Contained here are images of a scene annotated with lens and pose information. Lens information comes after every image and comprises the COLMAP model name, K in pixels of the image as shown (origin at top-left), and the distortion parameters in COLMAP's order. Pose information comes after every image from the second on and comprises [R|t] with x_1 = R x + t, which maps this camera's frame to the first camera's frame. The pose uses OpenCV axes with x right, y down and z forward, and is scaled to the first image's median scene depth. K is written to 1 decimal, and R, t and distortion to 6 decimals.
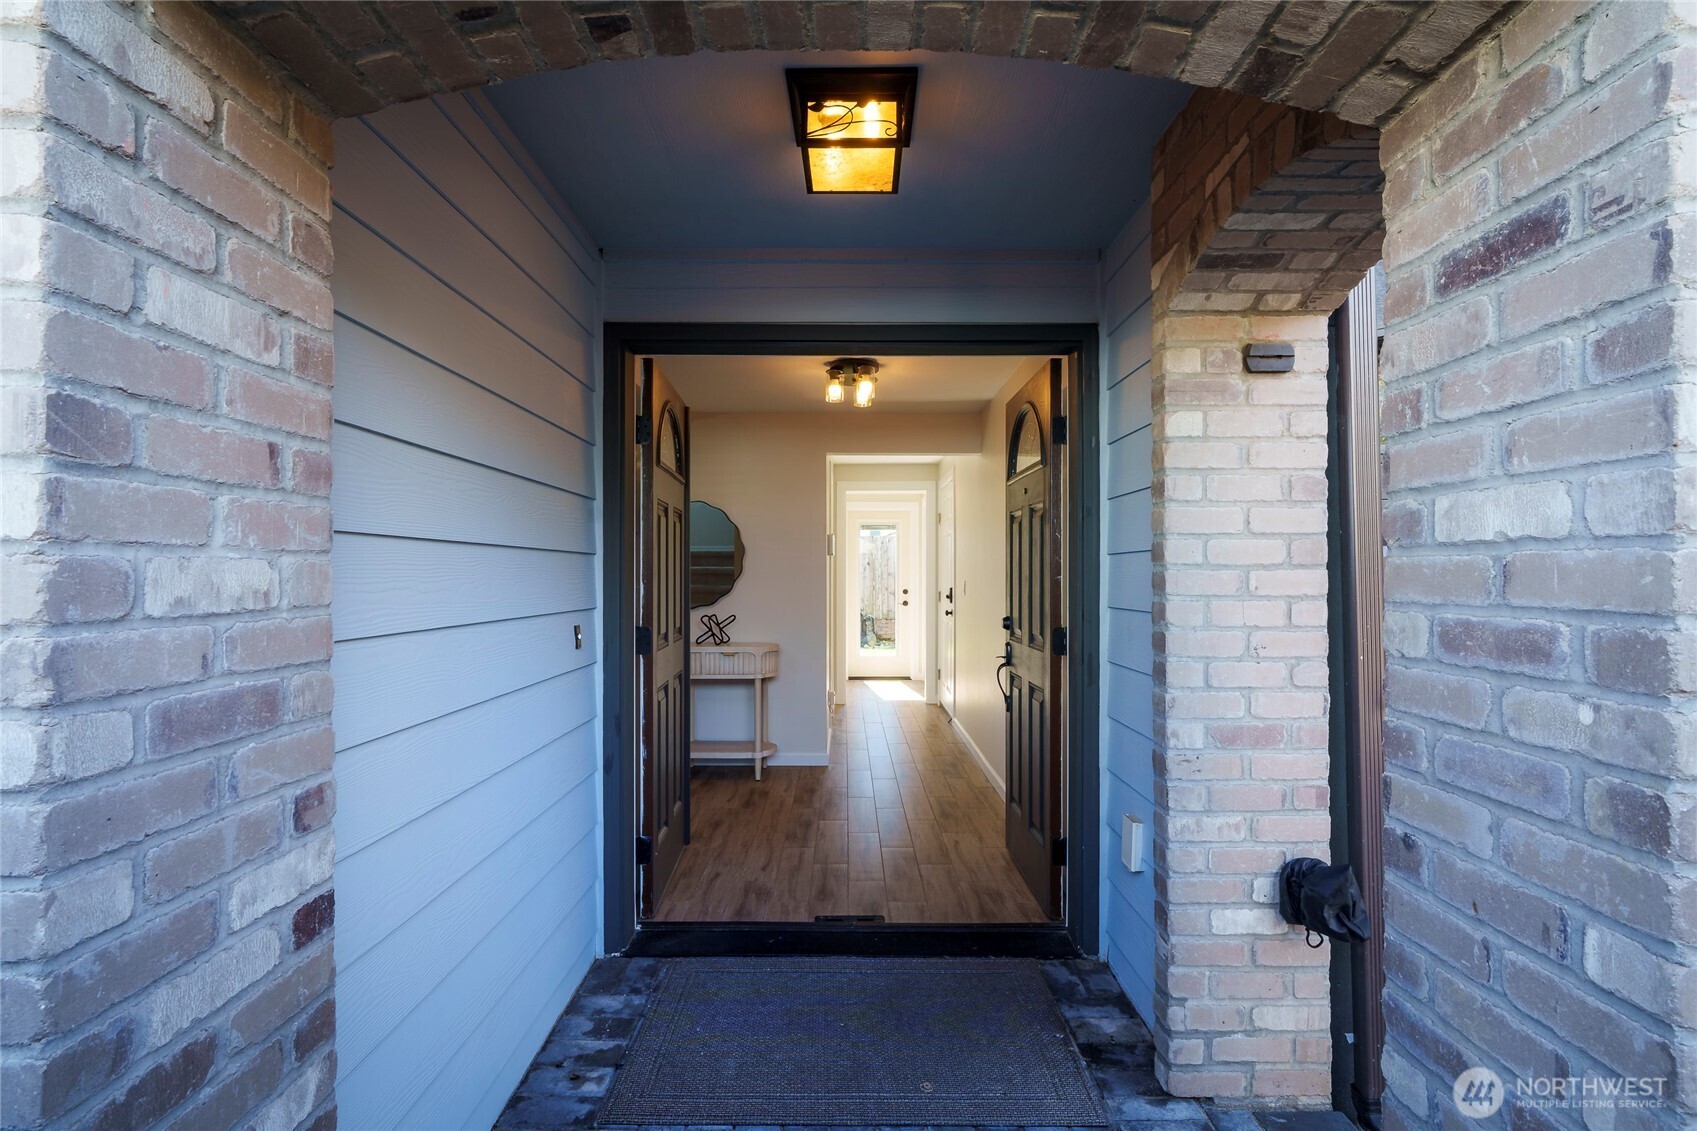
lens RADIAL K [[822.7, 0, 853.6], [0, 822.7, 590.9], [0, 0, 1]] dist [-0.000496, 0.000029]
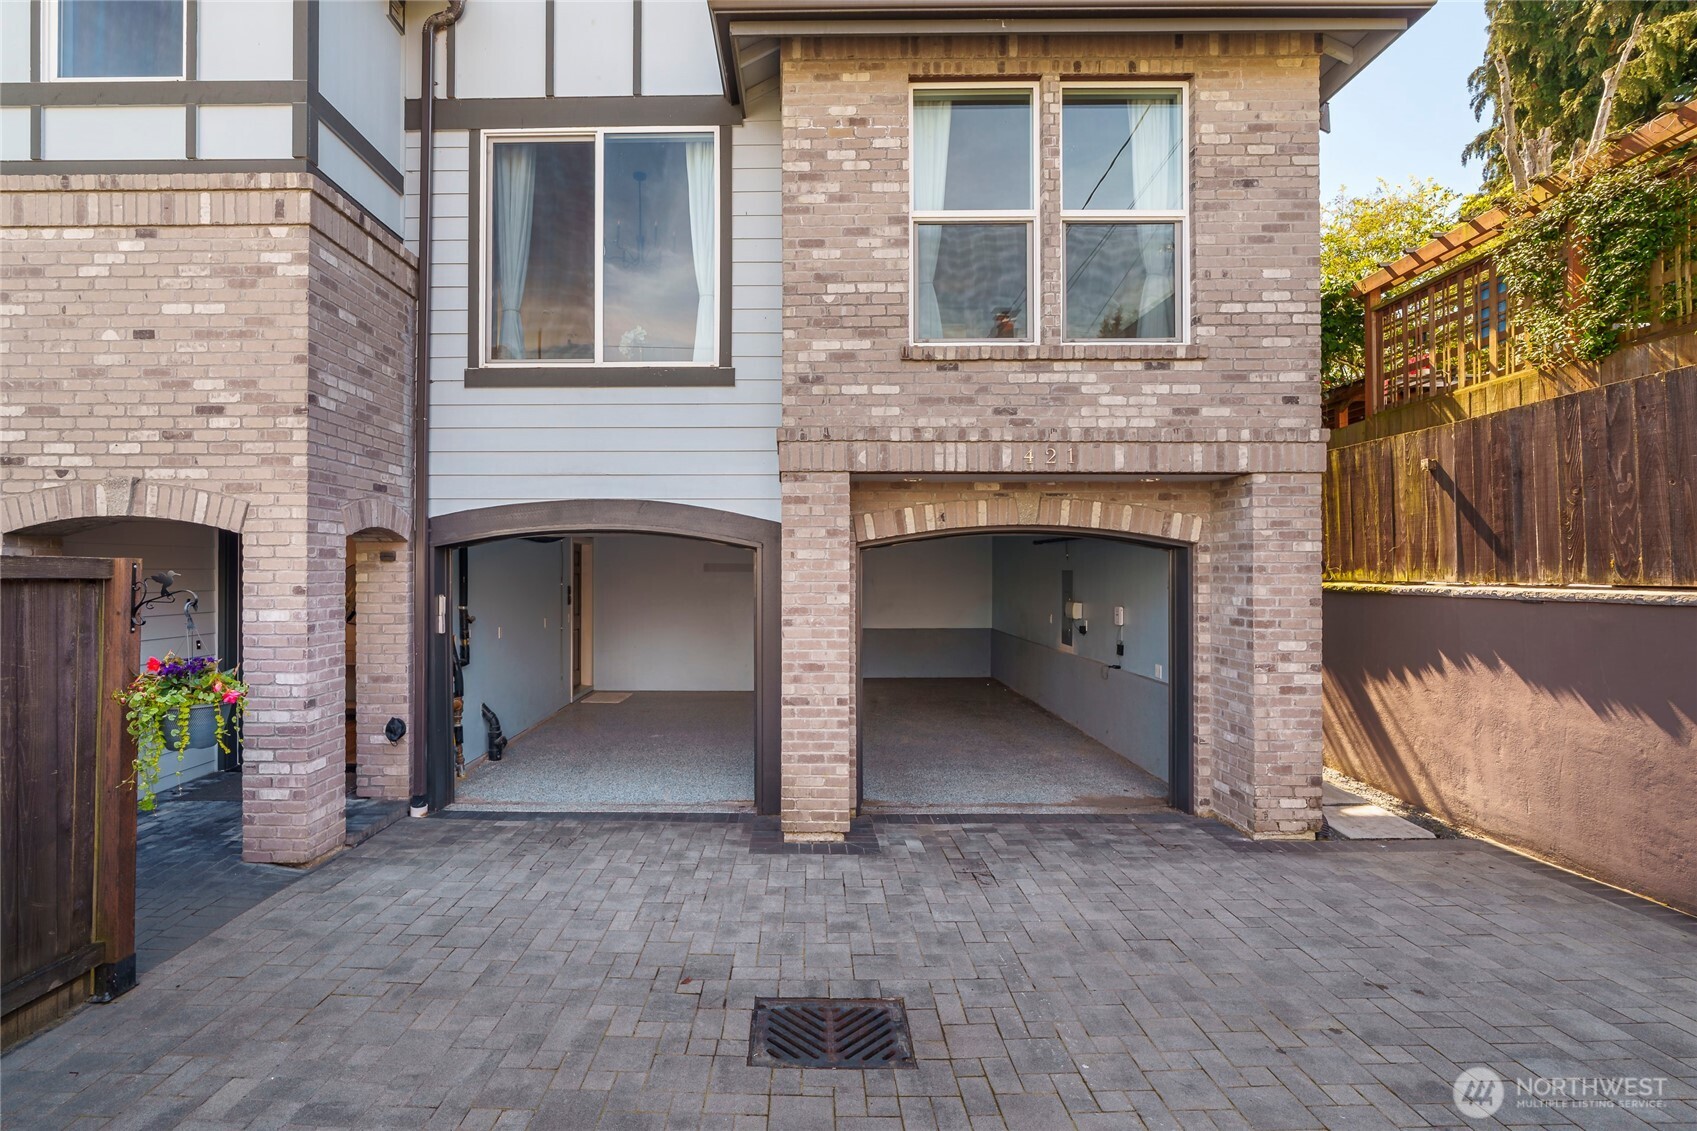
lens RADIAL K [[808.2, 0, 848.5], [0, 808.2, 565.5], [0, 0, 1]] dist [-0.005340, 0.001566]
pose [[0.999844, -0.000698, -0.017643, 2.279870], [0.000175, 0.999562, -0.029588, -0.157704], [0.017656, 0.029580, 0.999406, -2.004001]]
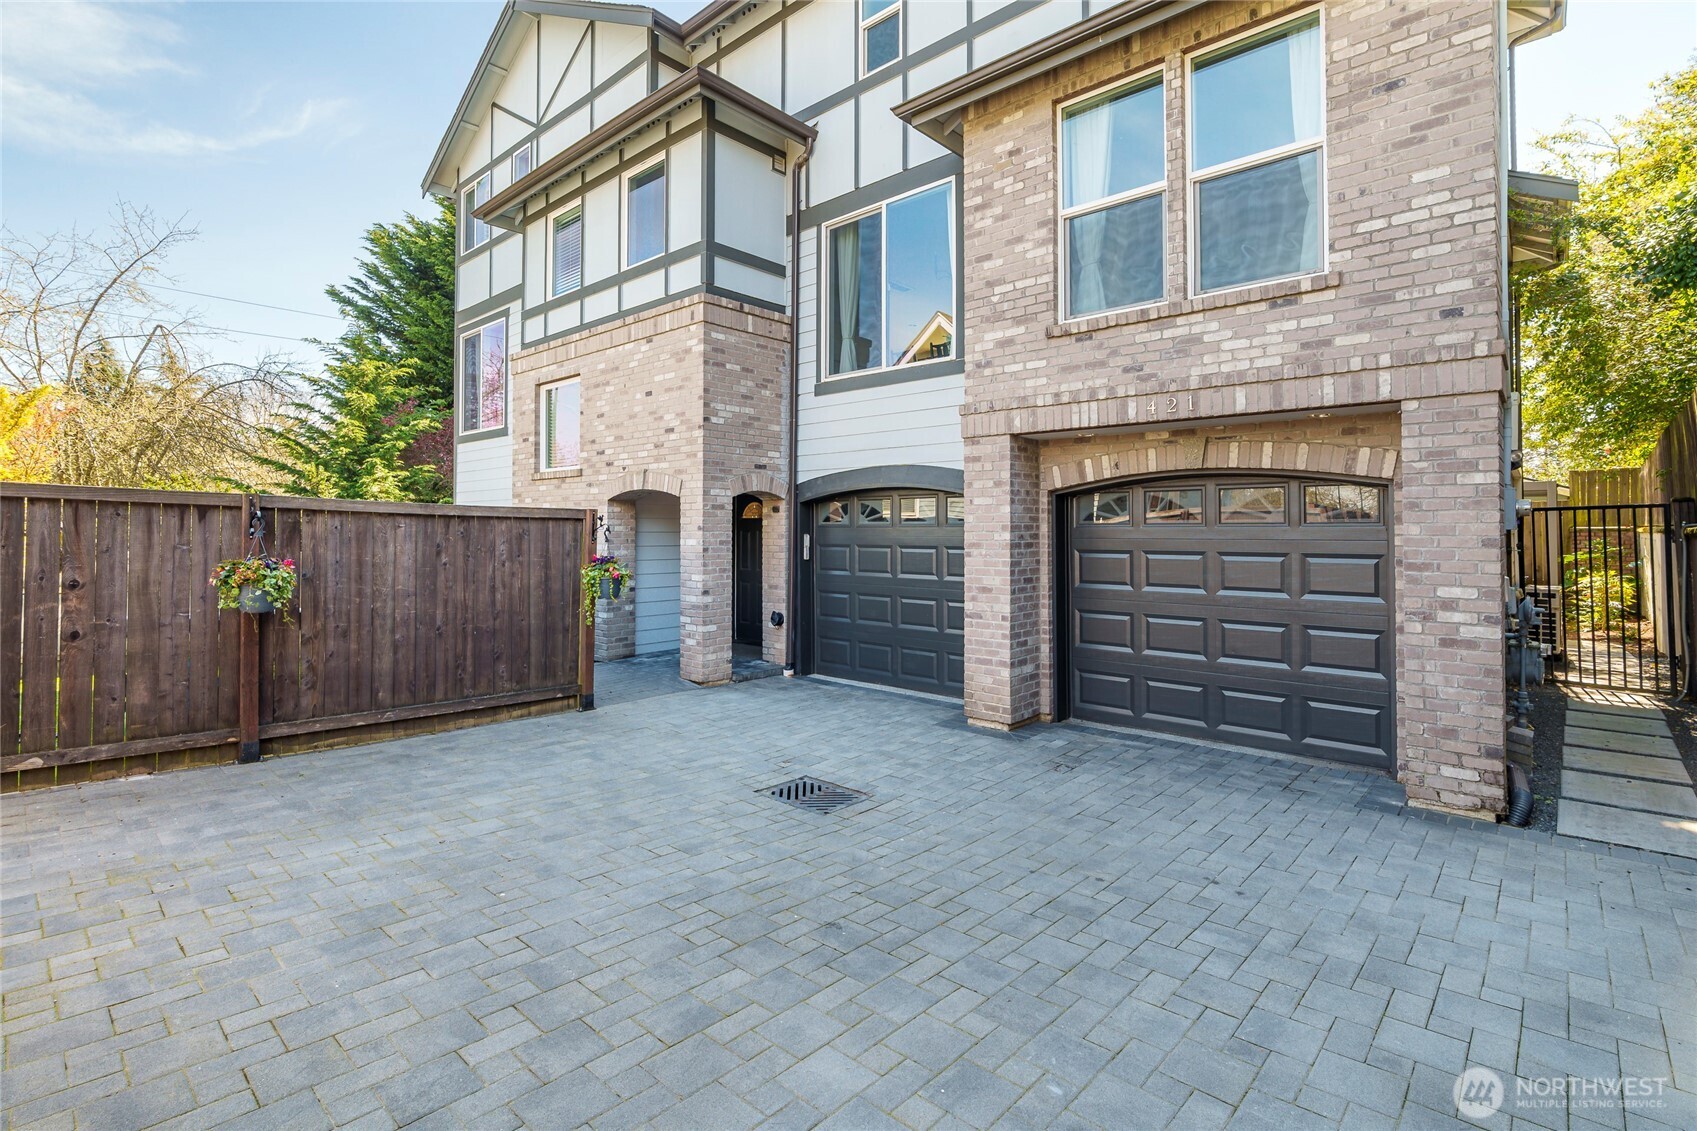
lens RADIAL K [[806.7, 0, 847.8], [0, 806.7, 510.2], [0, 0, 1]] dist [0.002023, 0.000391]
pose [[0.735402, -0.017311, -0.677410, 4.044801], [-0.014757, 0.999027, -0.041550, -0.083239], [0.677470, 0.040552, 0.734431, -2.229637]]
